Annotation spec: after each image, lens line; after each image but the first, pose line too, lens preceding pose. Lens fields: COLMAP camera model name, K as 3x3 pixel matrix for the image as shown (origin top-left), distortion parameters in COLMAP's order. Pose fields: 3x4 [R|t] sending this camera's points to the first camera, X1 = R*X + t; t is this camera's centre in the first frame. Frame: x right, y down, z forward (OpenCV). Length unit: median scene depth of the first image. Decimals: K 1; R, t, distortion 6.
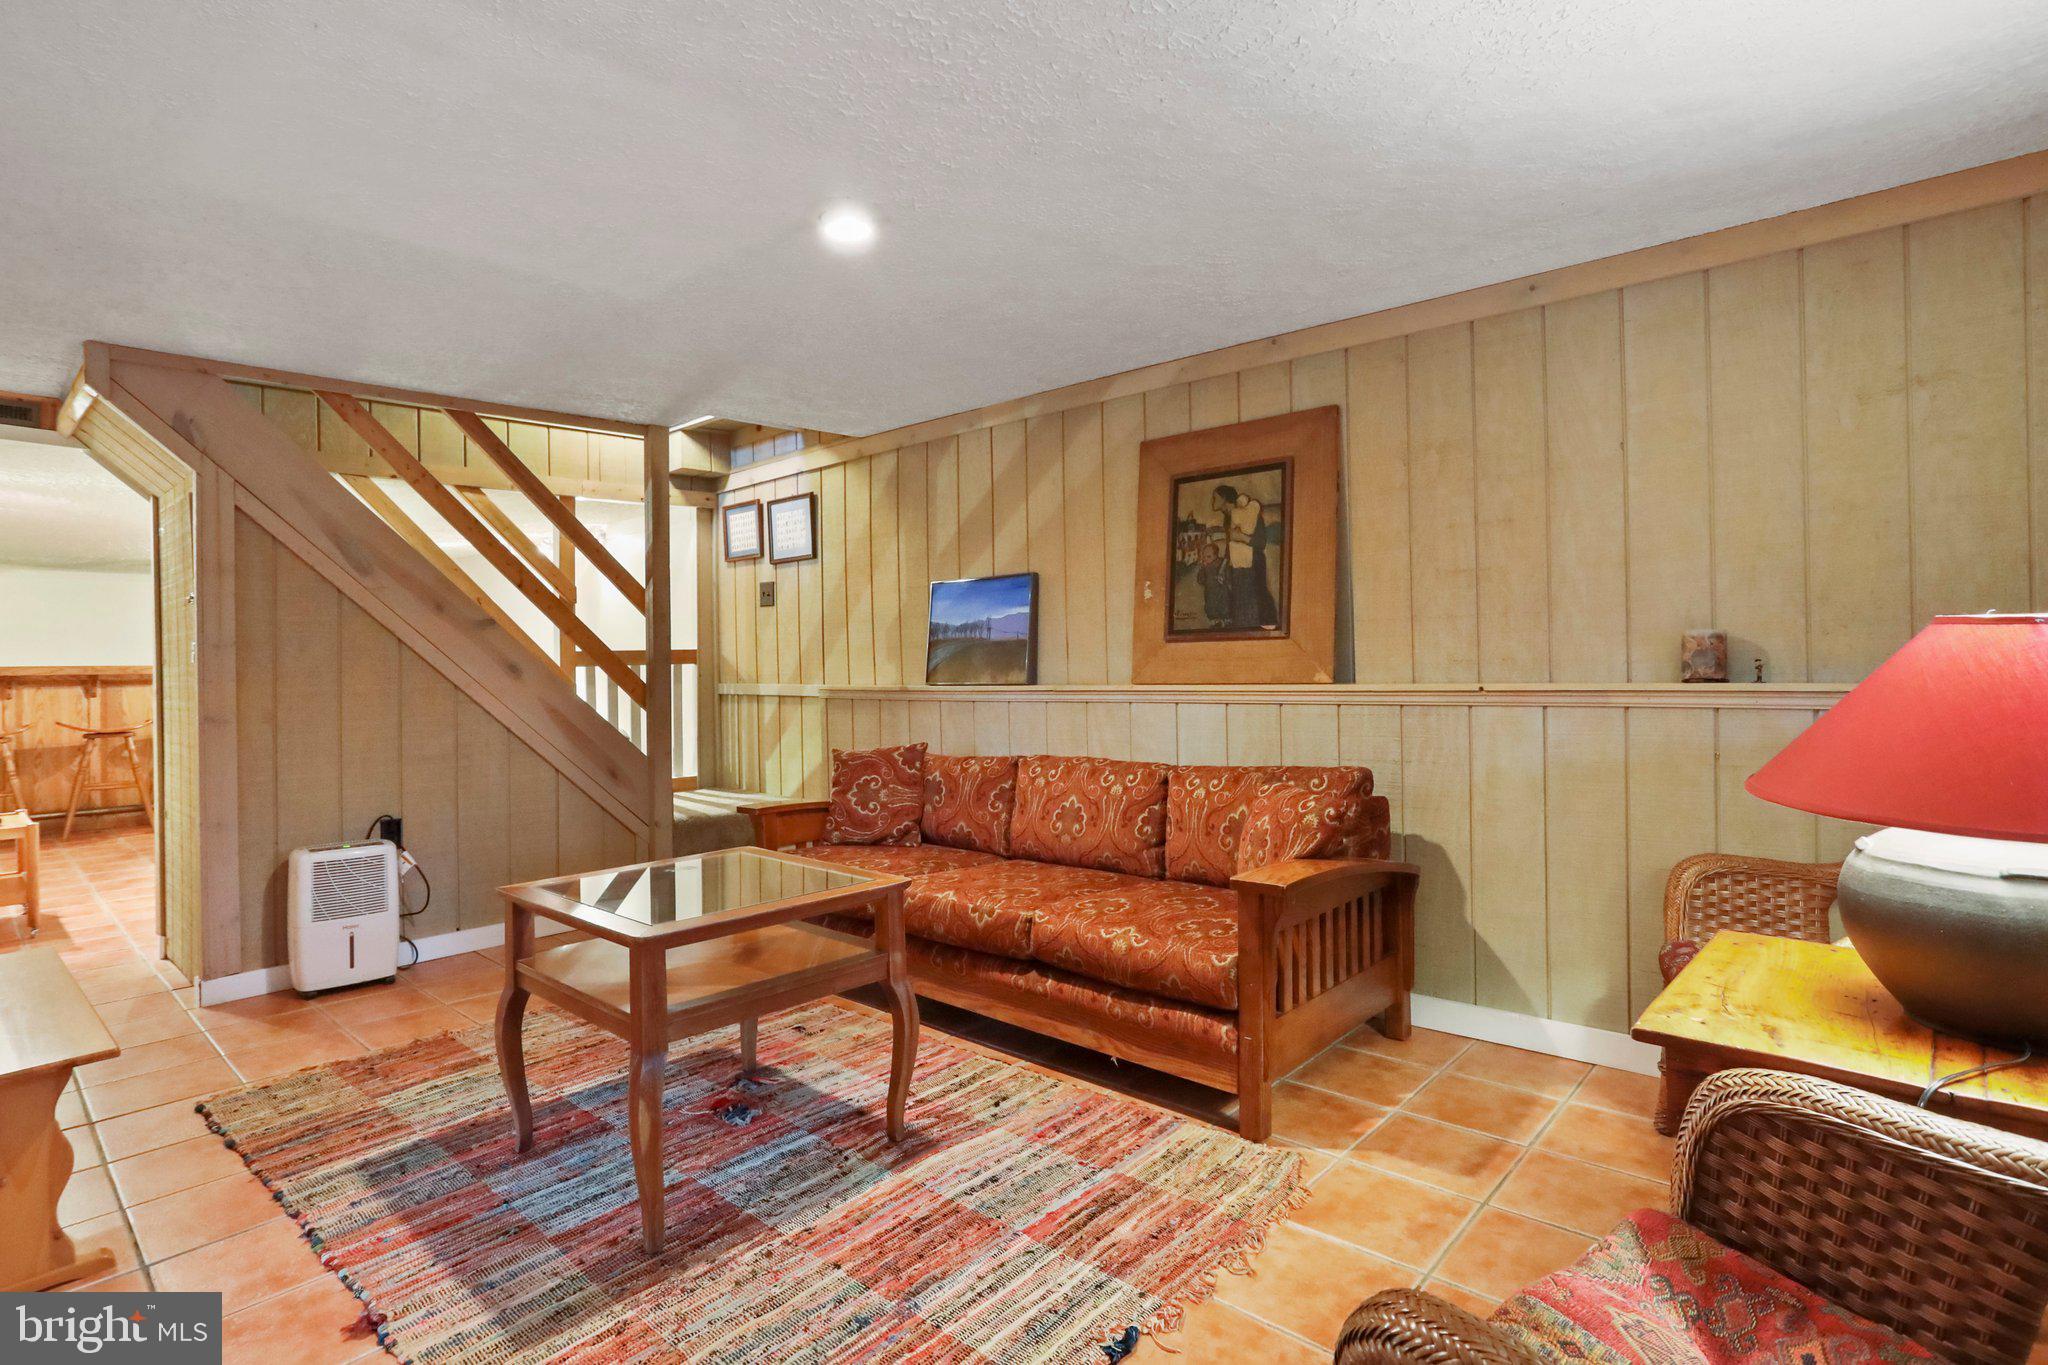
lens RADIAL K [[1004.1, 0, 1018.8], [0, 1004.1, 675.7], [0, 0, 1]] dist [-0.031622, 0.010694]
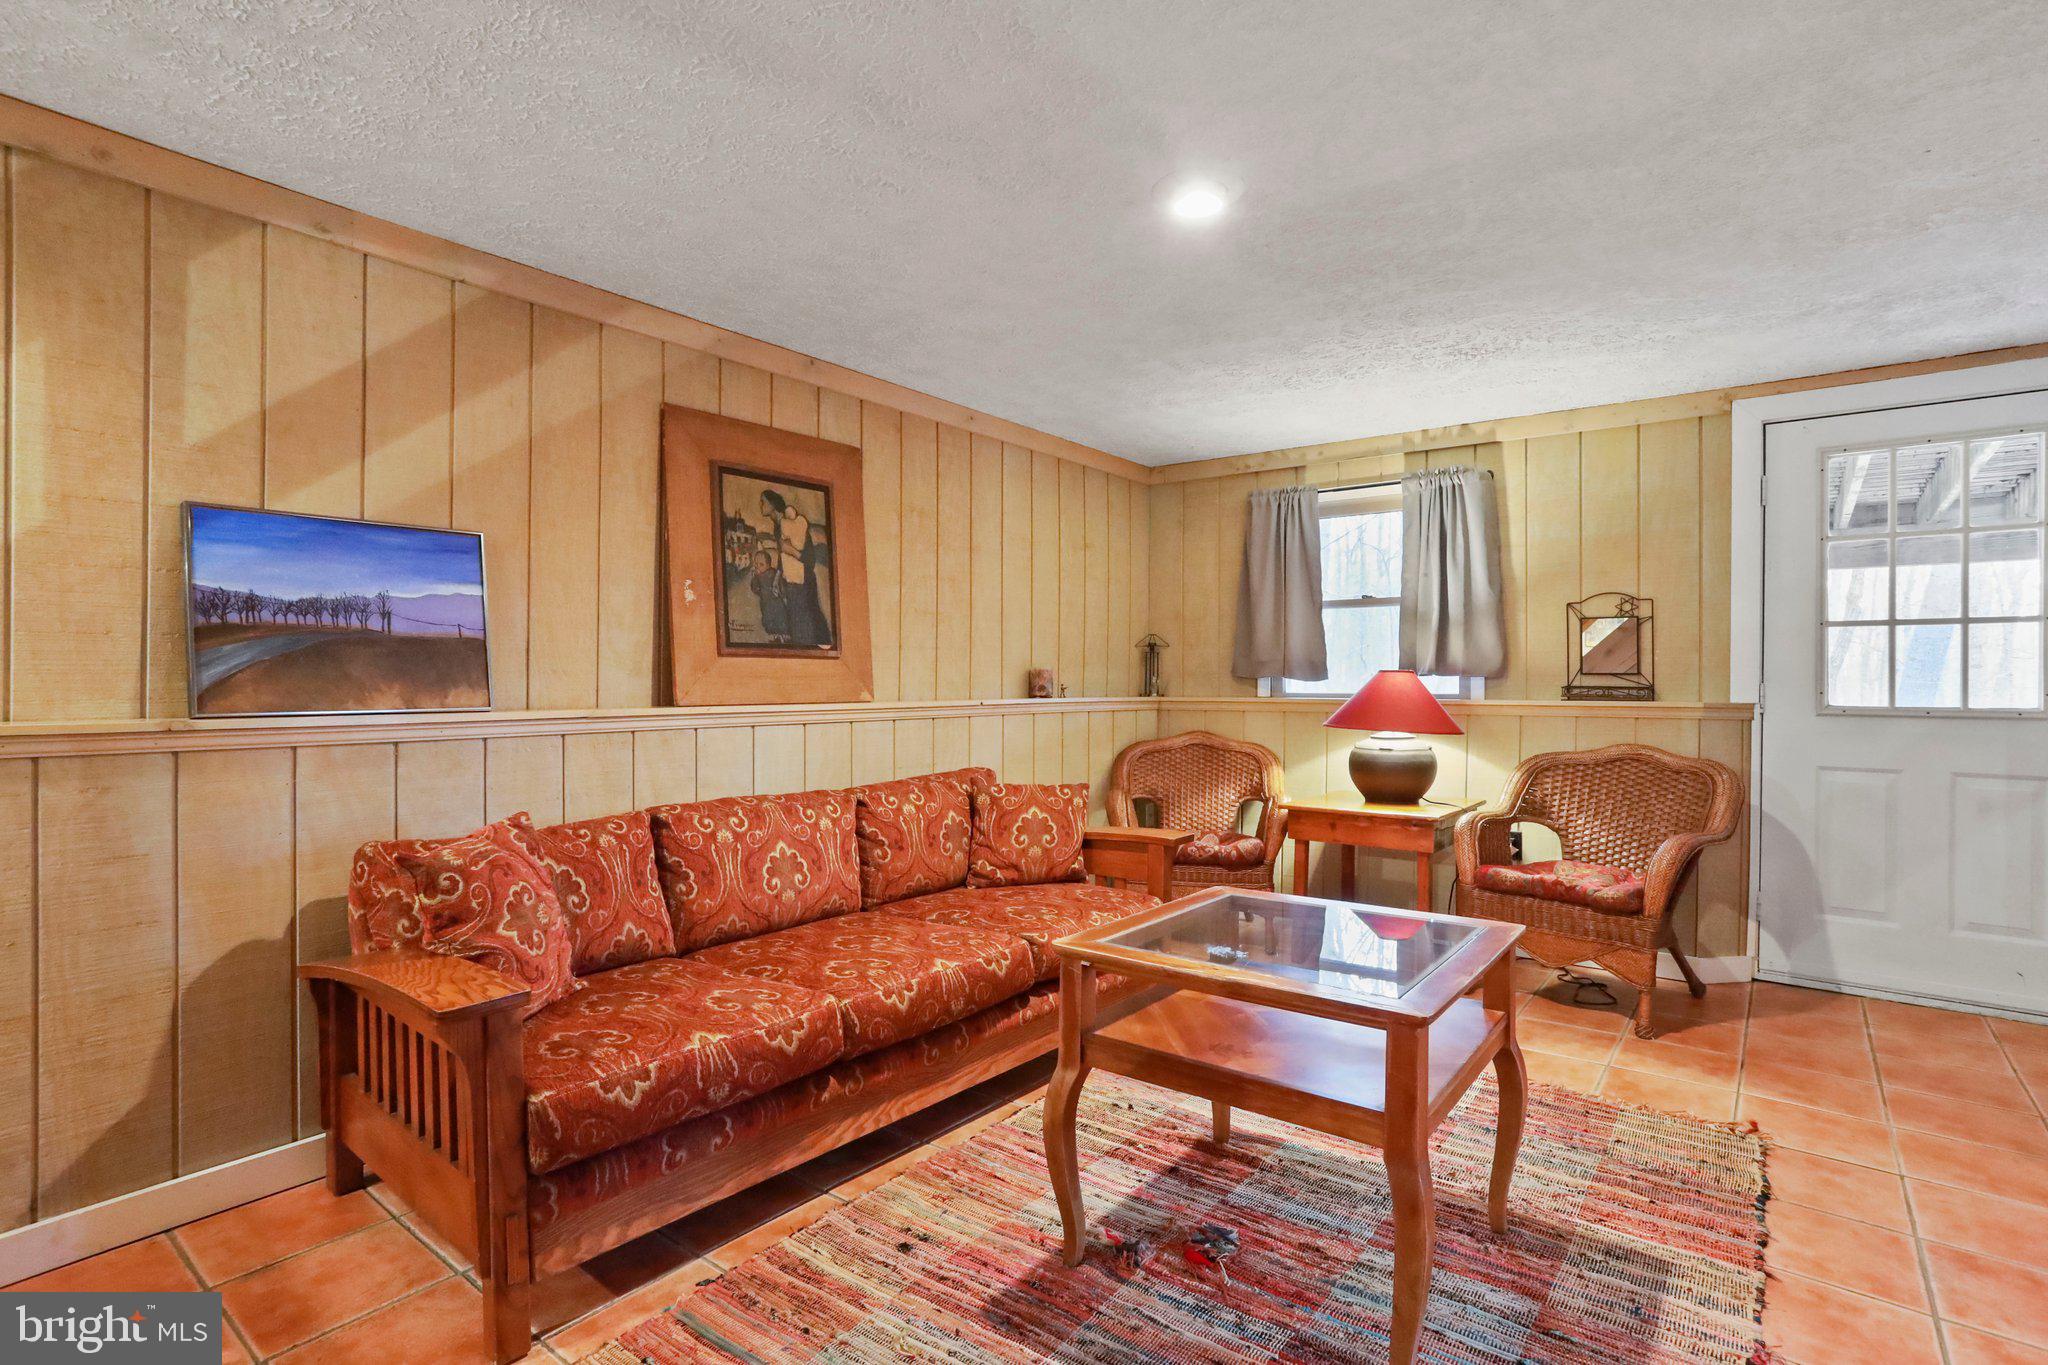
lens RADIAL K [[1004.1, 0, 1022.5], [0, 1004.1, 694.7], [0, 0, 1]] dist [-0.031622, 0.010694]
pose [[-0.055459, 0.010072, 0.998410, -0.743594], [0.019708, 0.999765, -0.008991, 0.012332], [-0.998266, 0.019178, -0.055644, 0.834329]]
